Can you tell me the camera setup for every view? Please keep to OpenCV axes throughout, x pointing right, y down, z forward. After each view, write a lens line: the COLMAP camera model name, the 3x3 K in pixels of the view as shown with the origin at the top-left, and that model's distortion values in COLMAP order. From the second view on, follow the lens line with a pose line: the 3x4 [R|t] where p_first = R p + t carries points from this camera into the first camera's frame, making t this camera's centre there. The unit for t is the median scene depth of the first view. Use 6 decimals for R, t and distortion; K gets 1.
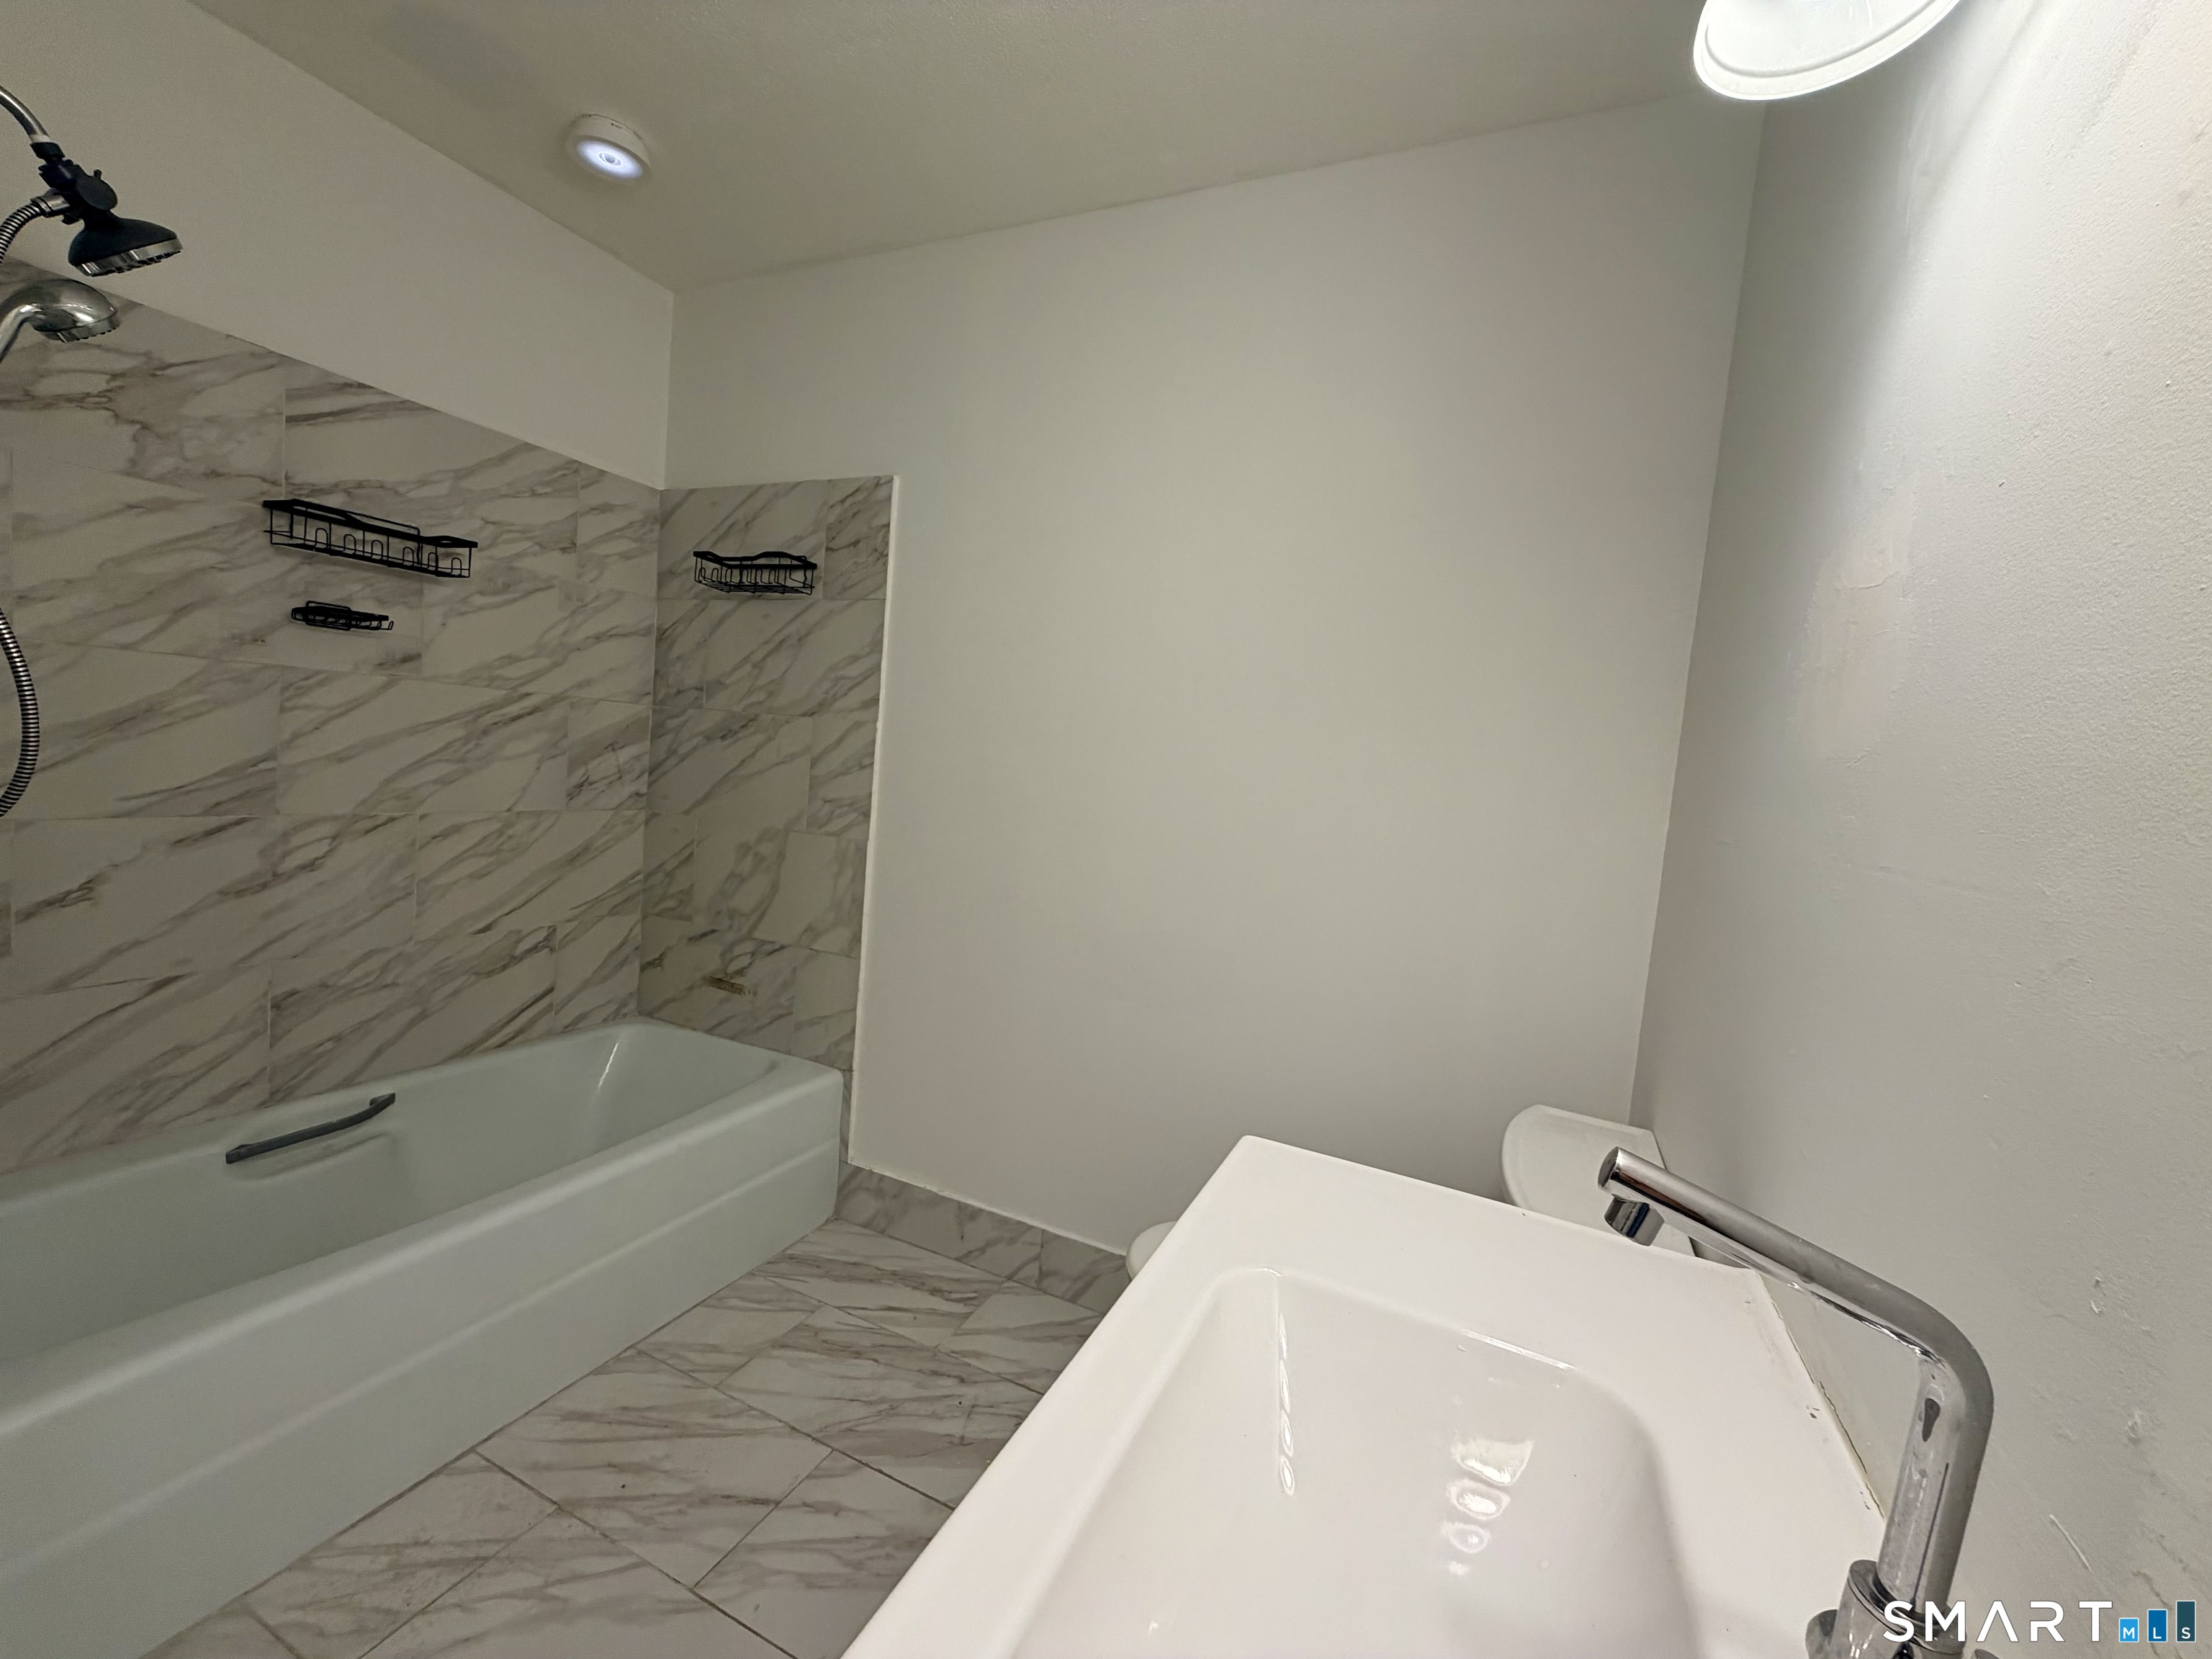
lens RADIAL K [[882.9, 0, 1107.1], [0, 882.9, 831.2], [0, 0, 1]] dist [0.001340, -0.000812]
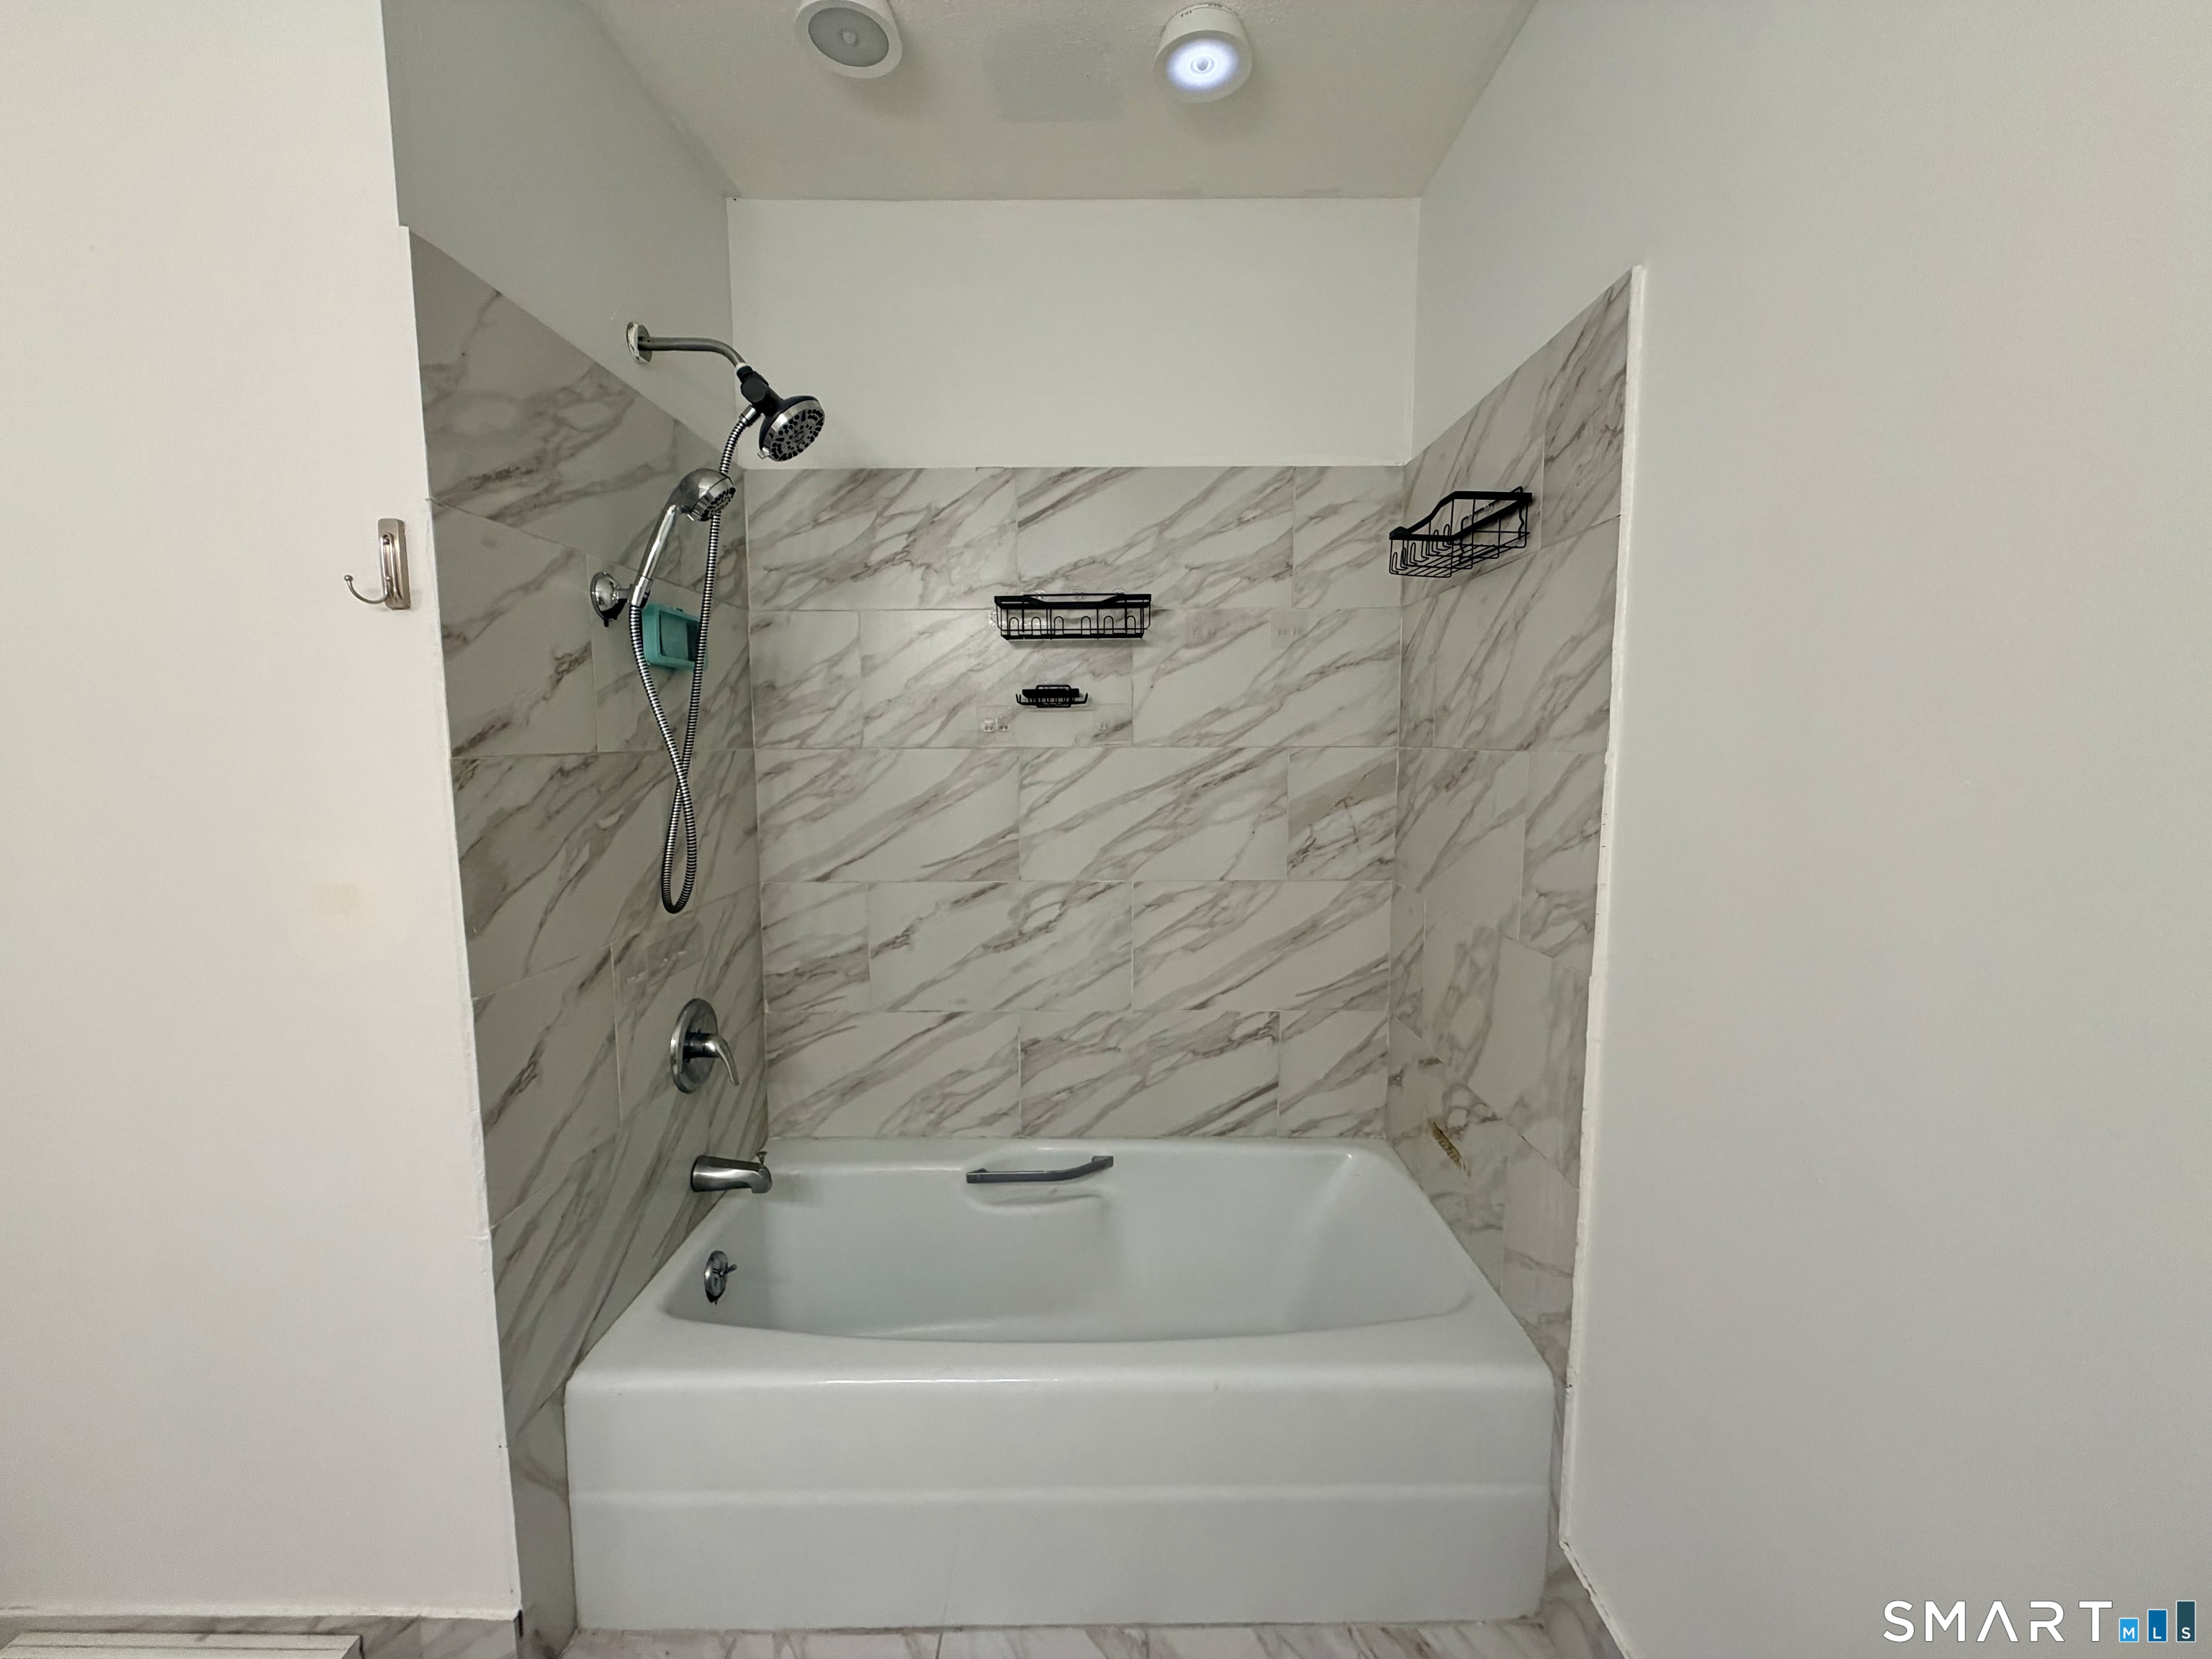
lens RADIAL K [[882.9, 0, 1105.6], [0, 882.9, 828.5], [0, 0, 1]] dist [0.001340, -0.000812]
pose [[0.411789, 0.008781, -0.911237, 0.103190], [-0.033354, 0.999429, -0.005442, -0.070267], [0.910668, 0.032635, 0.411847, 0.544695]]
